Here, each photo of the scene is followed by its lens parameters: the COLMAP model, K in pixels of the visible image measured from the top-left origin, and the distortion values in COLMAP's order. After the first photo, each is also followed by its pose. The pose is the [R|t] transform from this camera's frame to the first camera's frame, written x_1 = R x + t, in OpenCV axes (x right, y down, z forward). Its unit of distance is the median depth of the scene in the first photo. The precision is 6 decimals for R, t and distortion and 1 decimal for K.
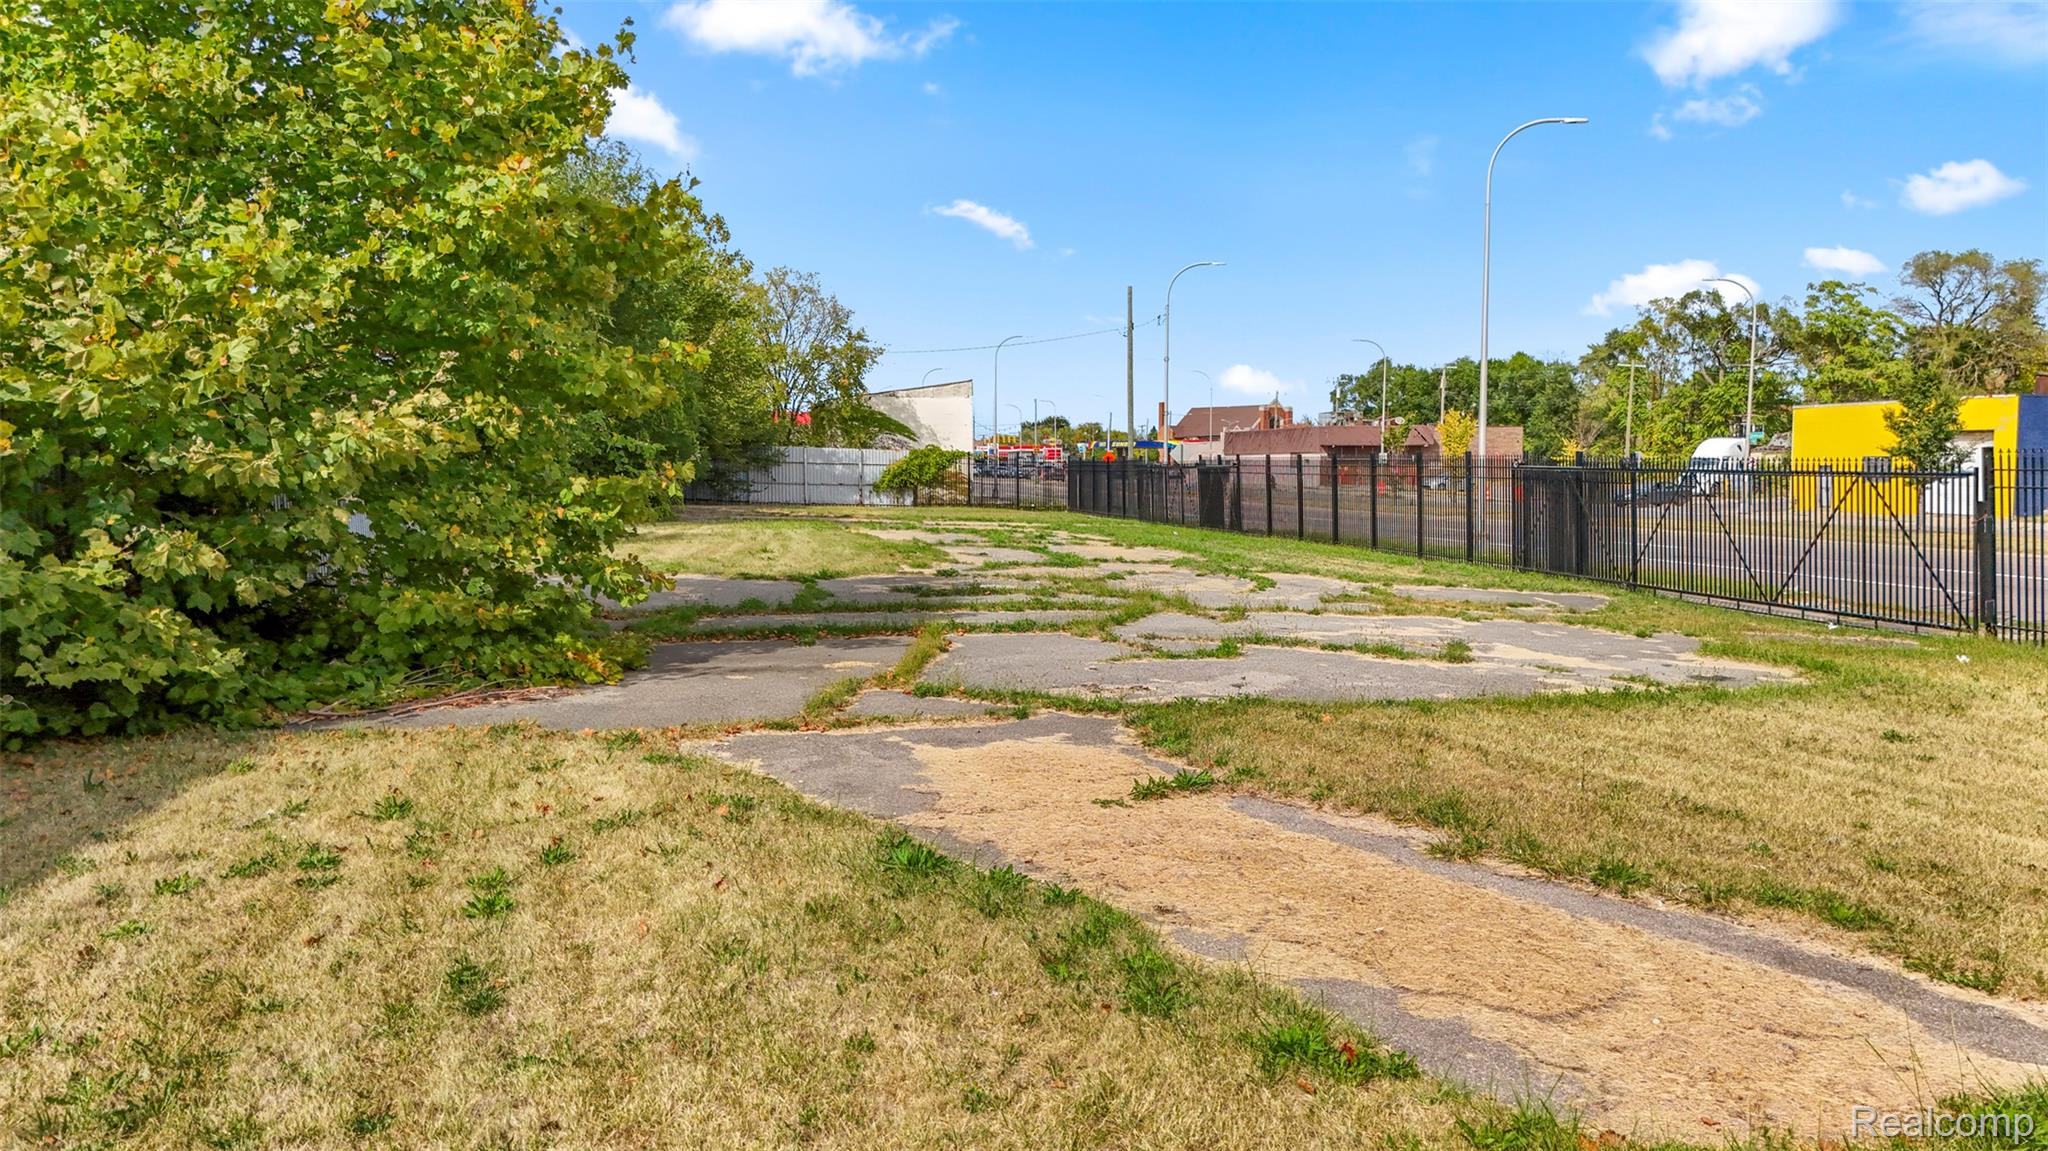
lens RADIAL K [[1489.0, 0, 1036.8], [0, 1489.0, 628.2], [0, 0, 1]] dist [0.072769, -0.089826]
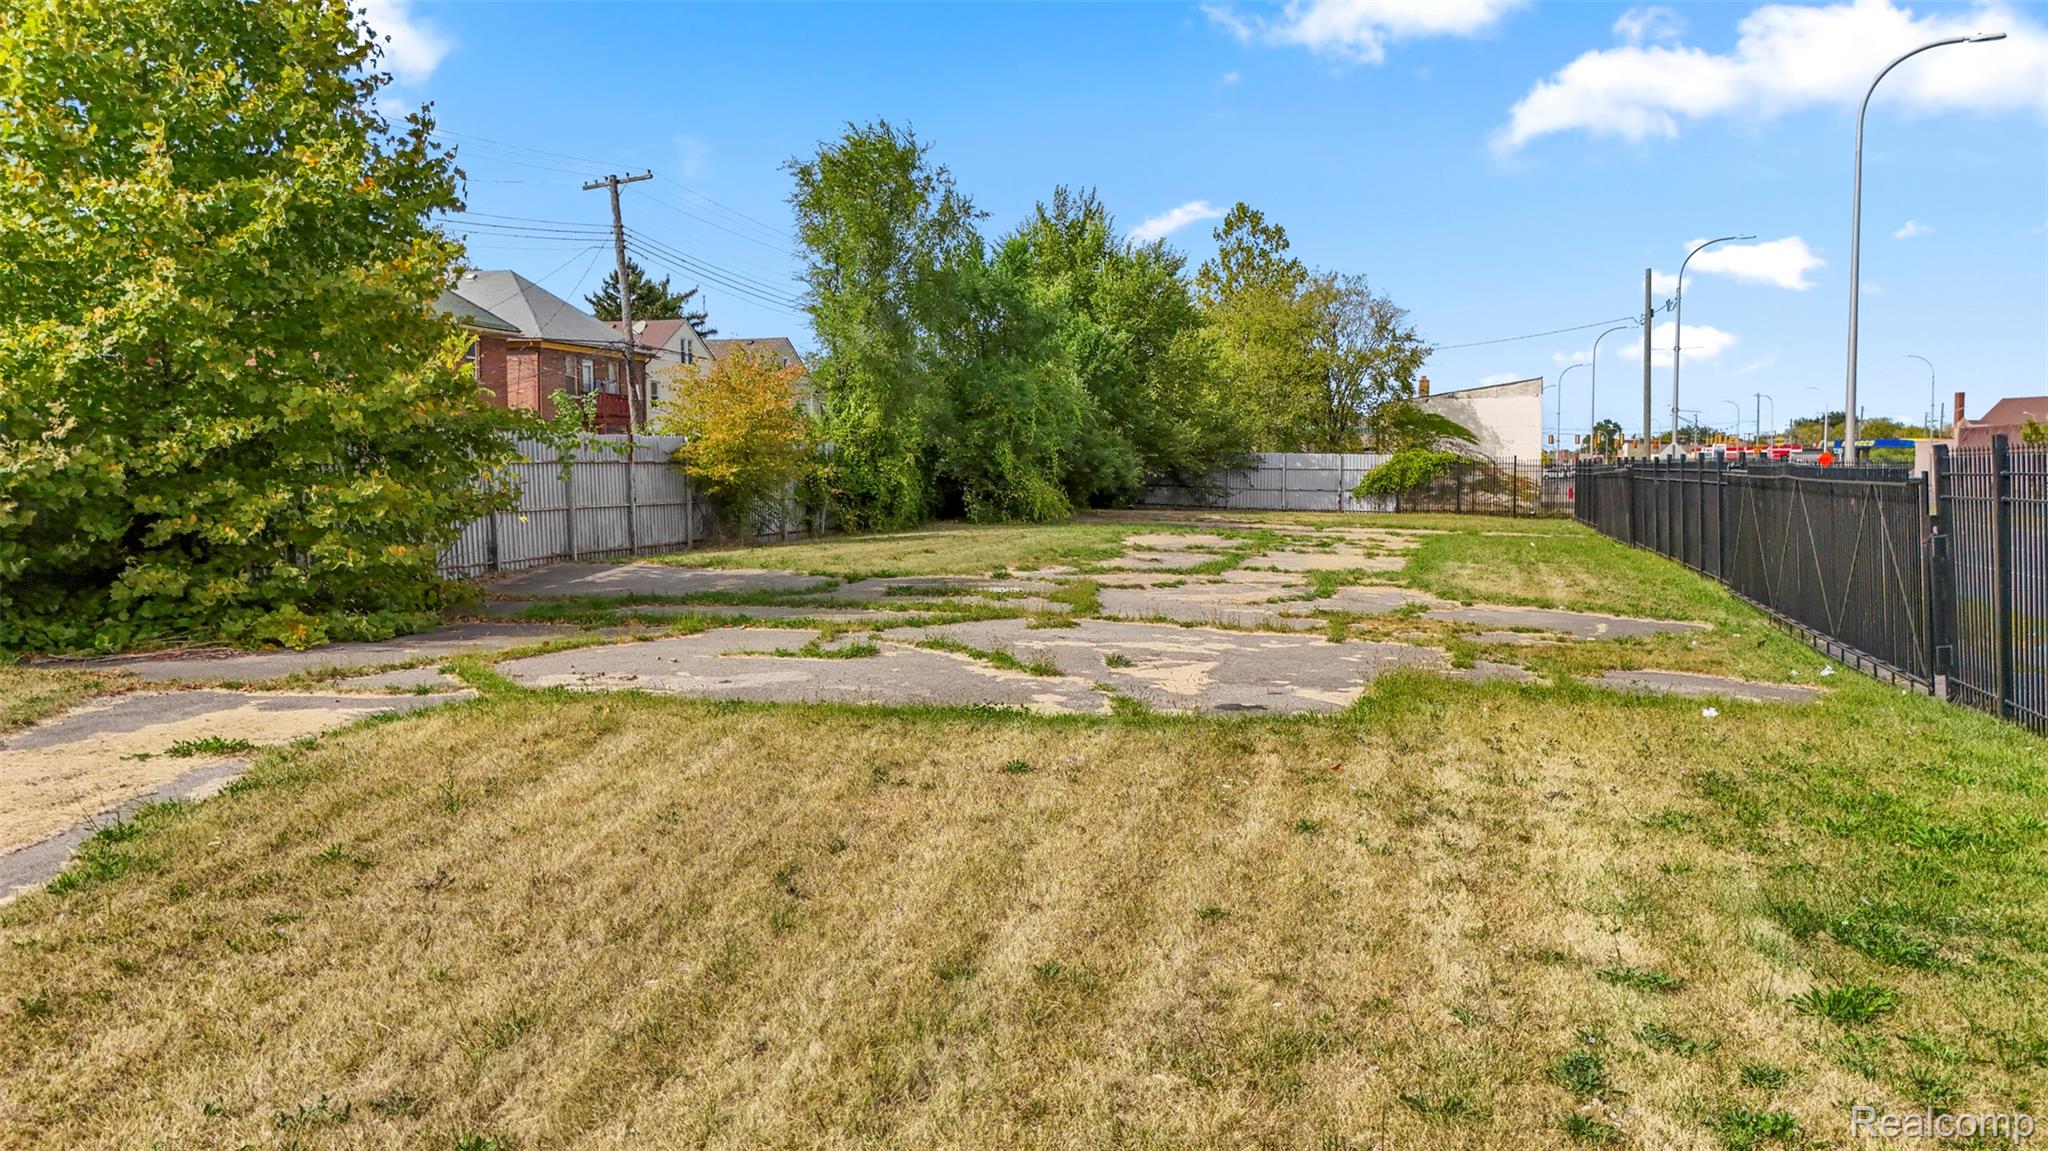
lens RADIAL K [[1489.0, 0, 1036.8], [0, 1489.0, 628.2], [0, 0, 1]] dist [0.072769, -0.089826]
pose [[0.881098, 0.048685, -0.470420, 0.166291], [-0.049869, 0.998706, 0.009953, -0.005265], [0.470296, 0.014690, 0.882386, 0.038121]]
